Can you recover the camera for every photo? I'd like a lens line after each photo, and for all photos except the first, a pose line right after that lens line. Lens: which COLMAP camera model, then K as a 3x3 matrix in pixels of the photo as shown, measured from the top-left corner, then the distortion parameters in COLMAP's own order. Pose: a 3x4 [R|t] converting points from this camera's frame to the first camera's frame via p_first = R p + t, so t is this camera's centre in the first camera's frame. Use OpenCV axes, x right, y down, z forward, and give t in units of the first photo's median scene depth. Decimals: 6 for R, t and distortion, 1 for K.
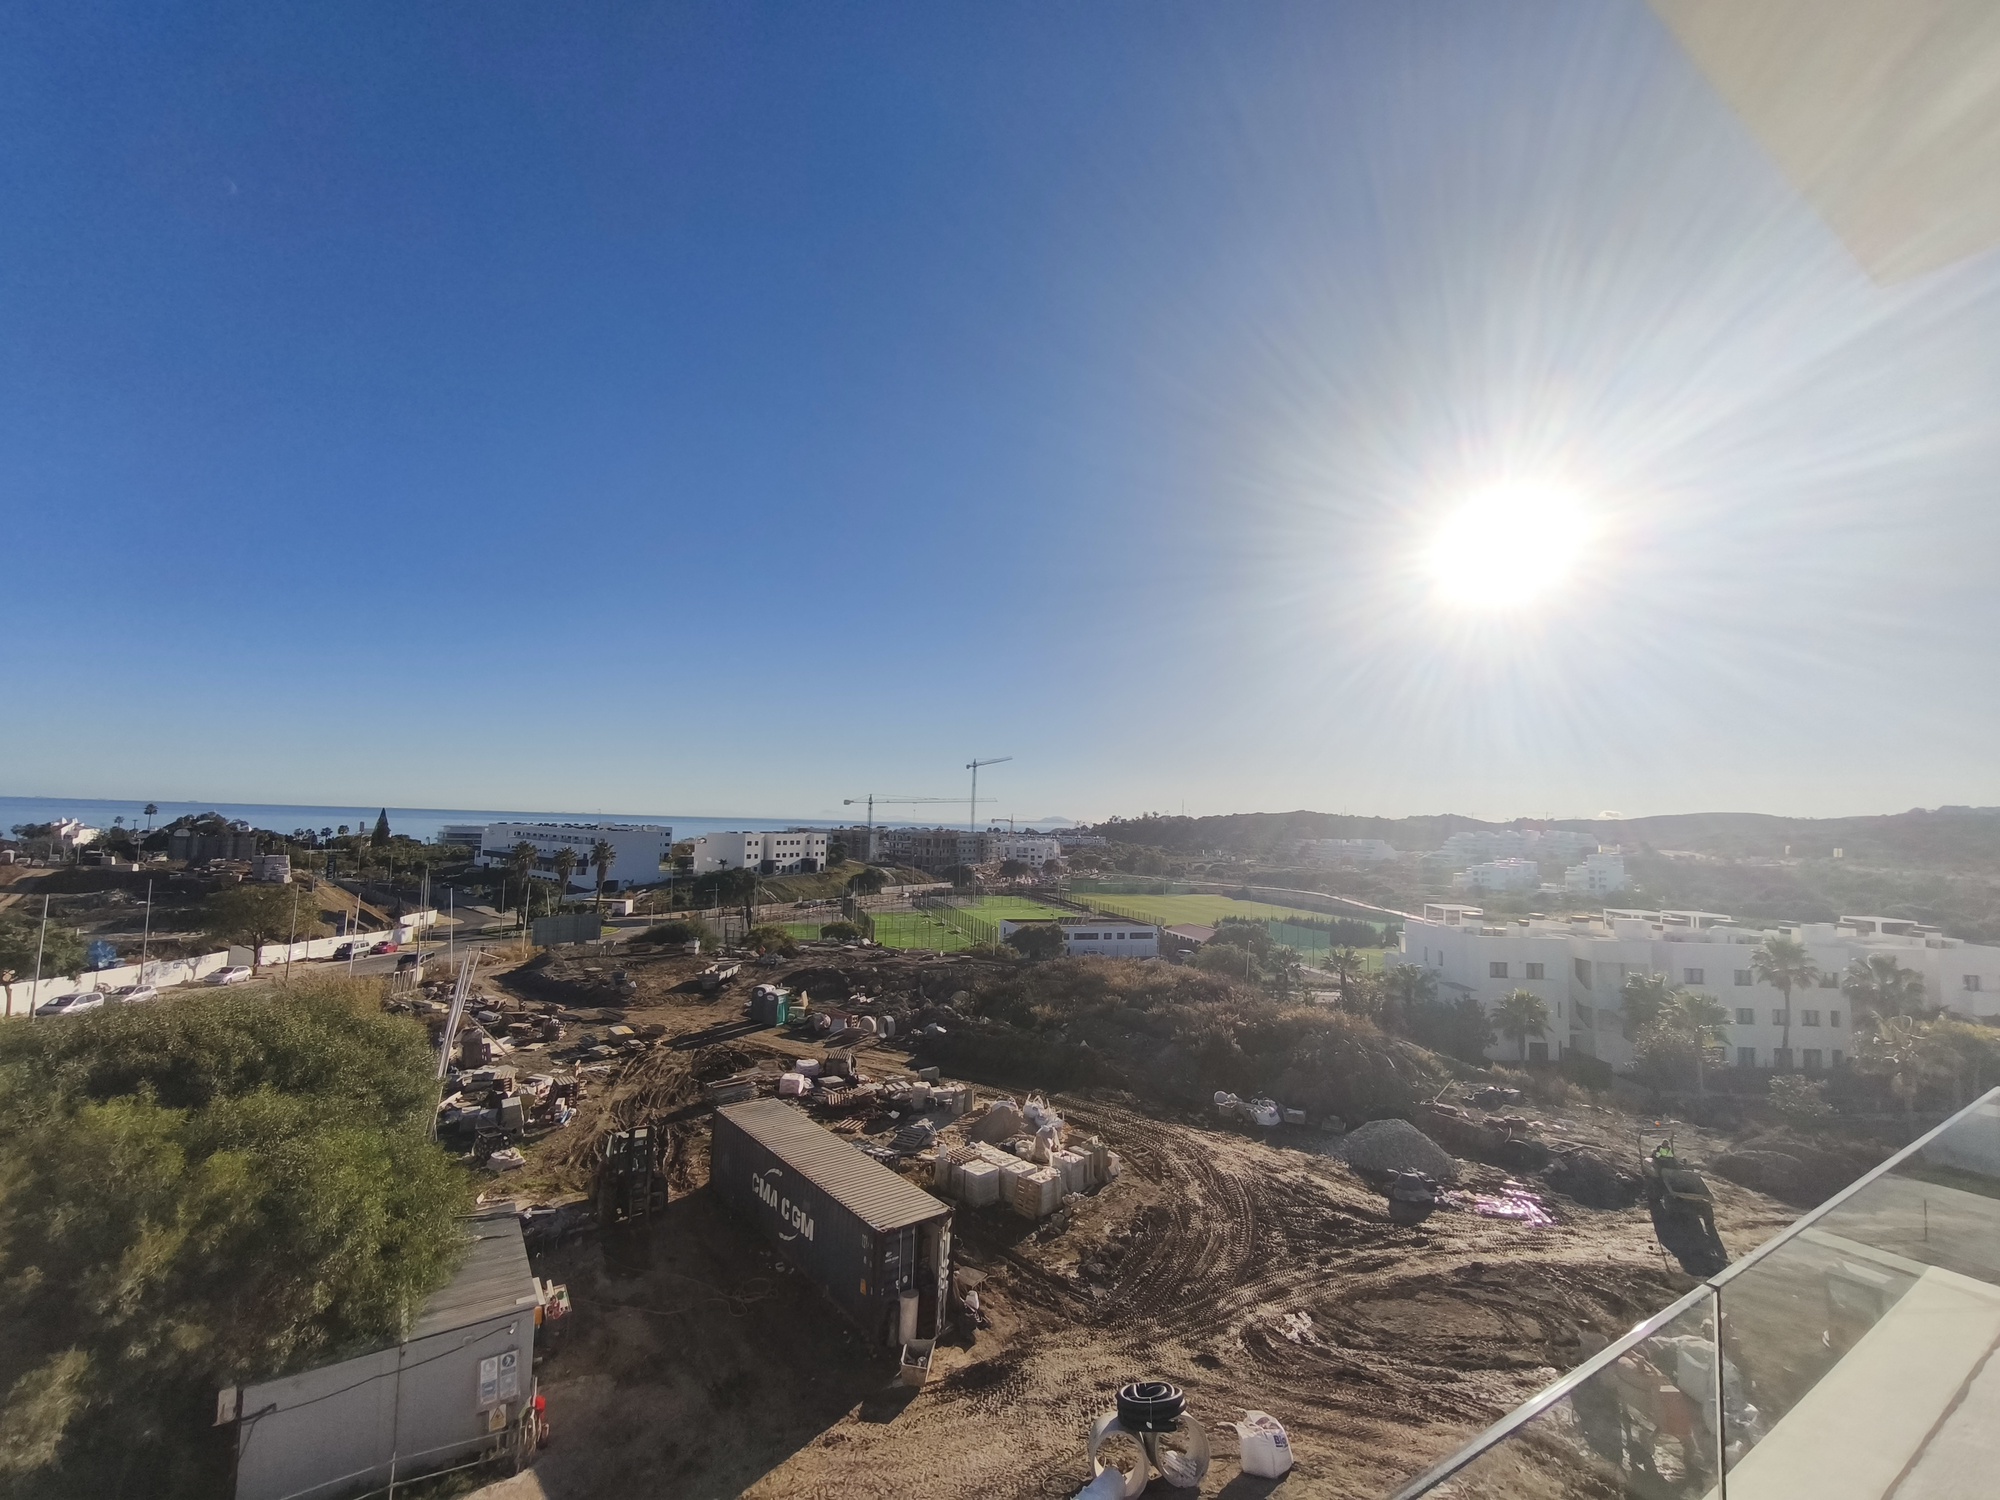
lens RADIAL K [[834.3, 0, 980.4], [0, 834.3, 757.4], [0, 0, 1]] dist [-0.010232, 0.000399]
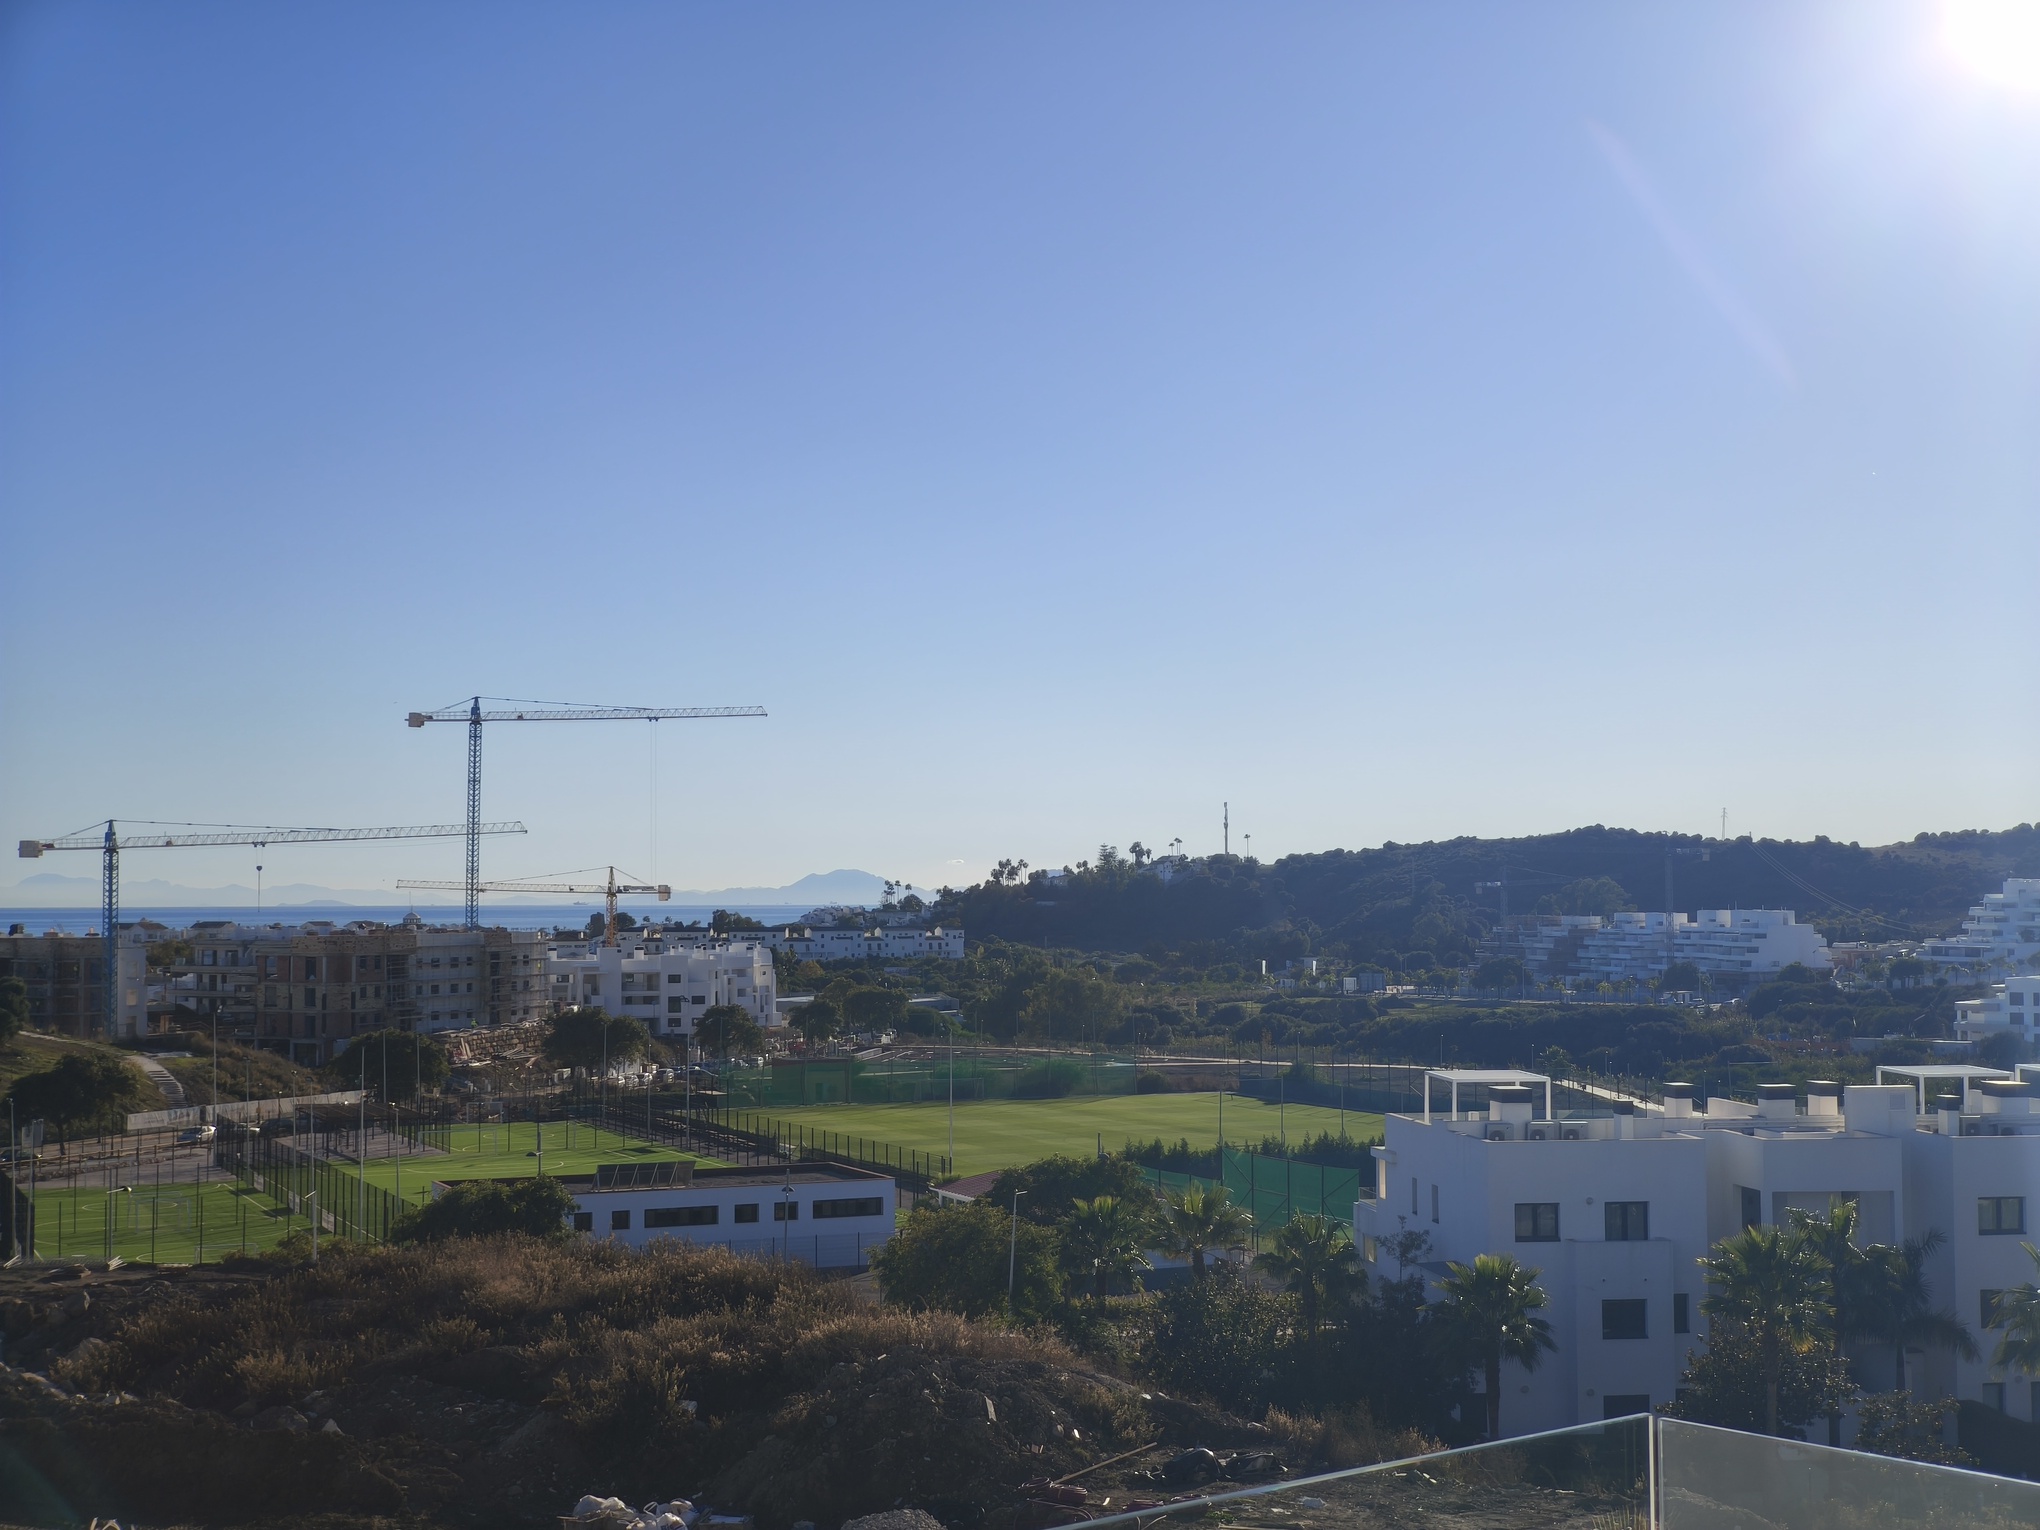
lens RADIAL K [[2805.5, 0, 1020.0], [0, 2805.5, 765.0], [0, 0, 1]] dist [0.064326, 0.083565]
pose [[0.989462, -0.028366, 0.141990, 0.076045], [0.023657, 0.999116, 0.034743, -0.006428], [-0.142850, -0.031017, 0.989258, -0.117038]]
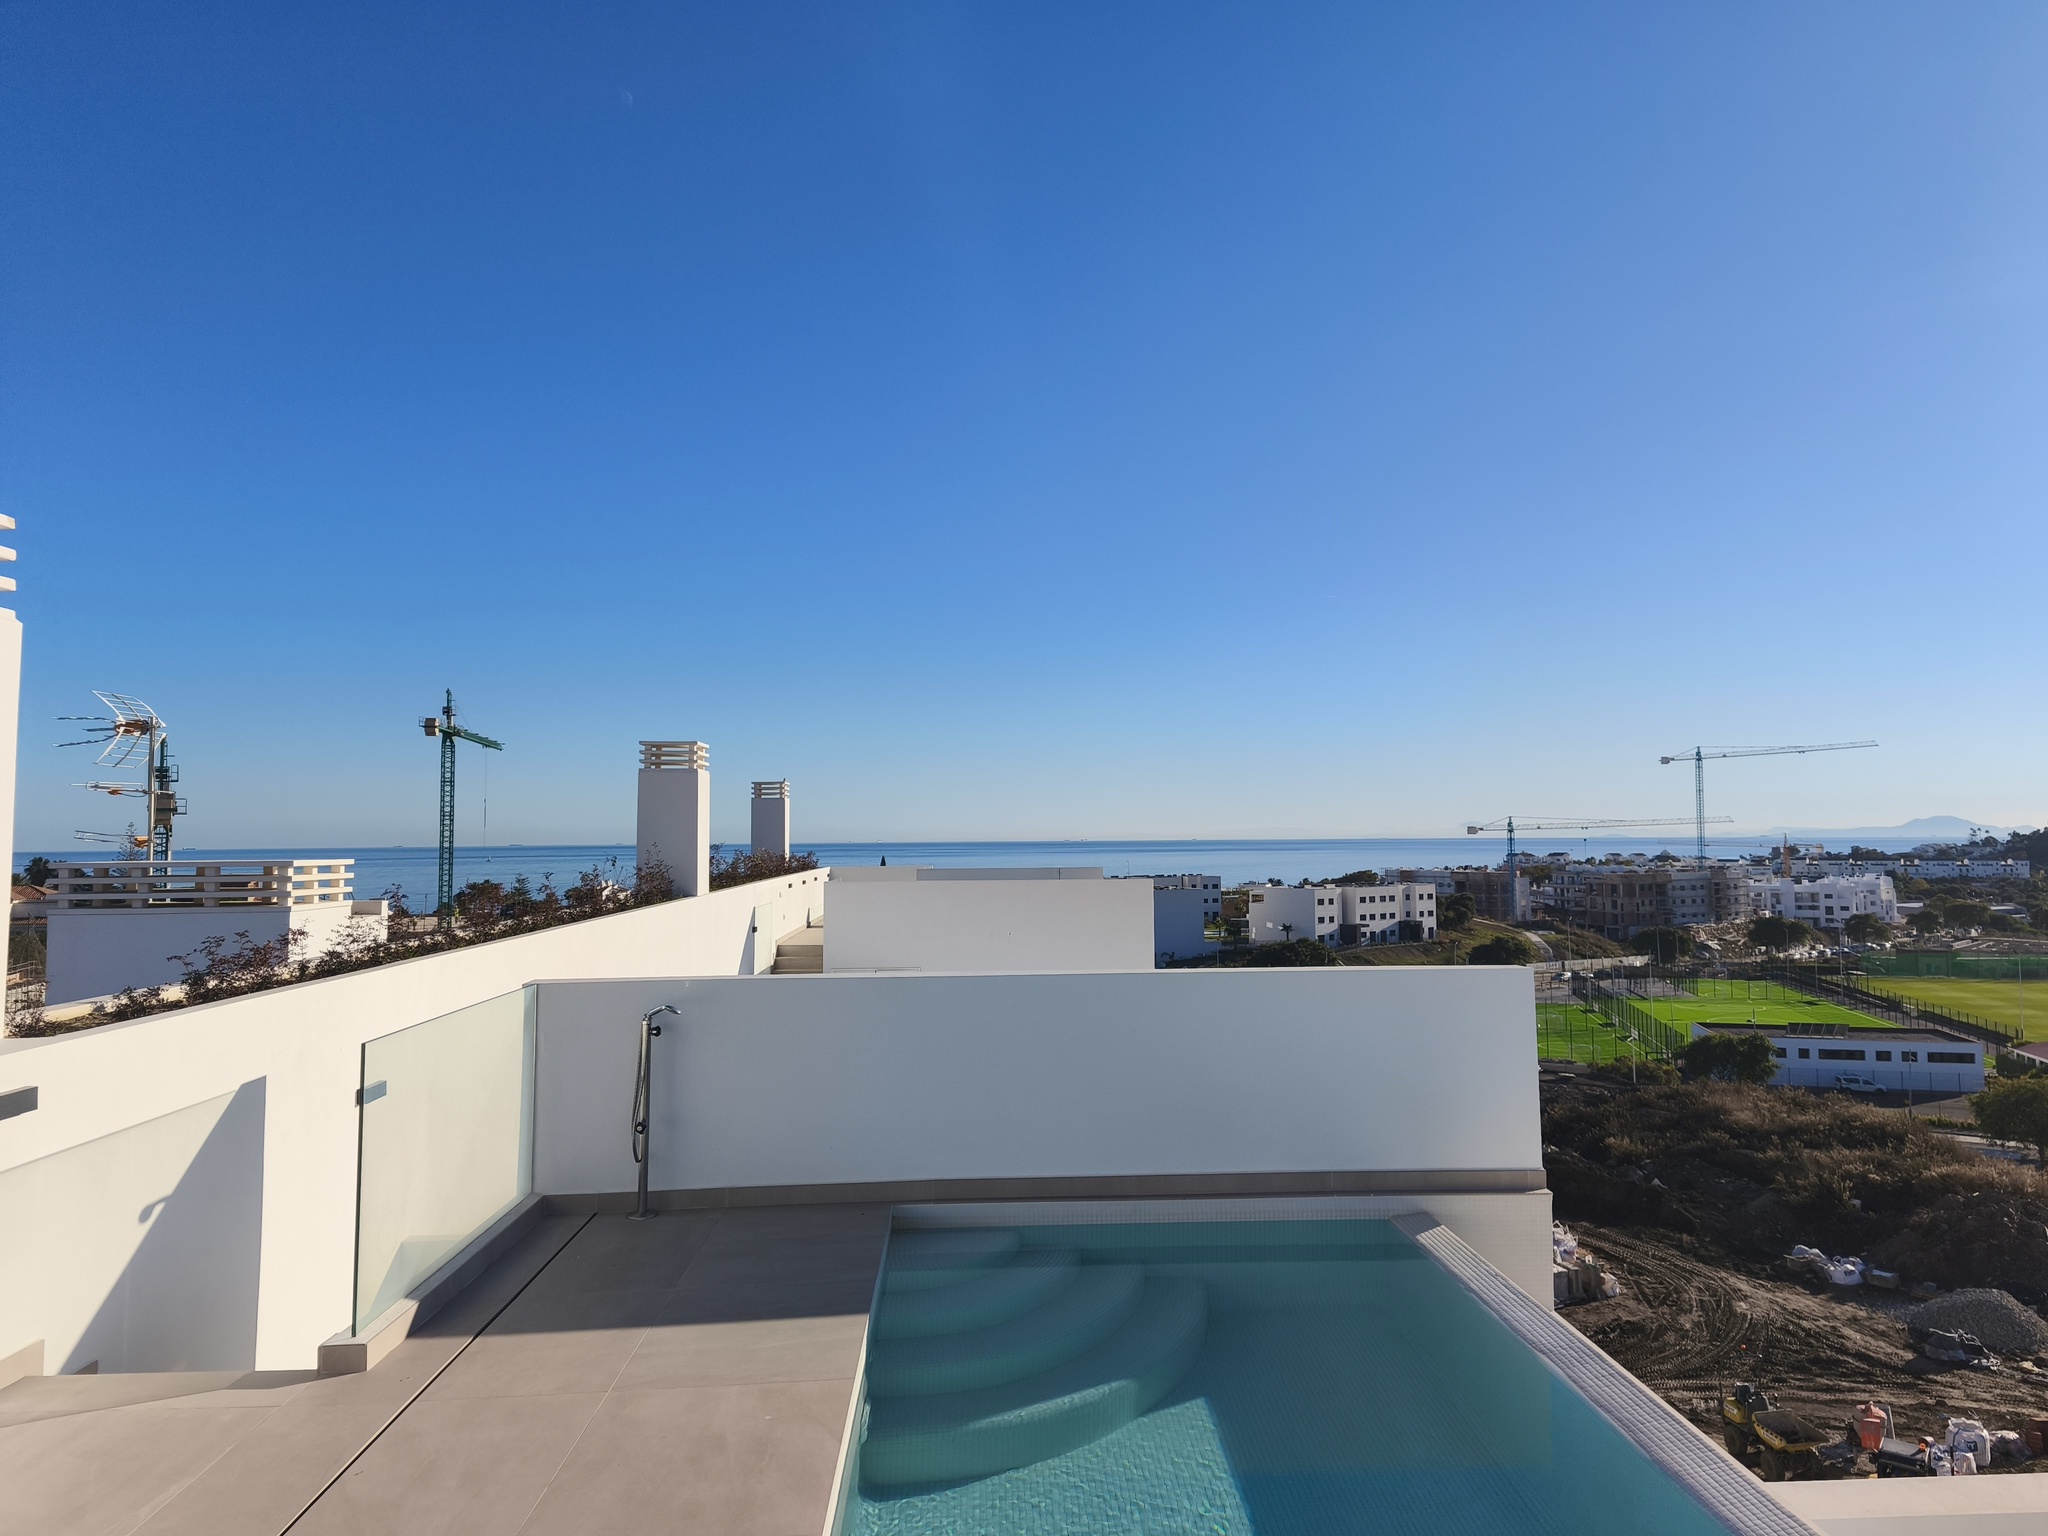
lens RADIAL K [[1343.6, 0, 1024.0], [0, 1343.6, 768.0], [0, 0, 1]] dist [0.108890, -0.100376]
pose [[0.873445, -0.060851, -0.483106, 0.074859], [0.072960, 0.997315, 0.006289, -0.040414], [0.481427, -0.040740, 0.875539, -0.155539]]
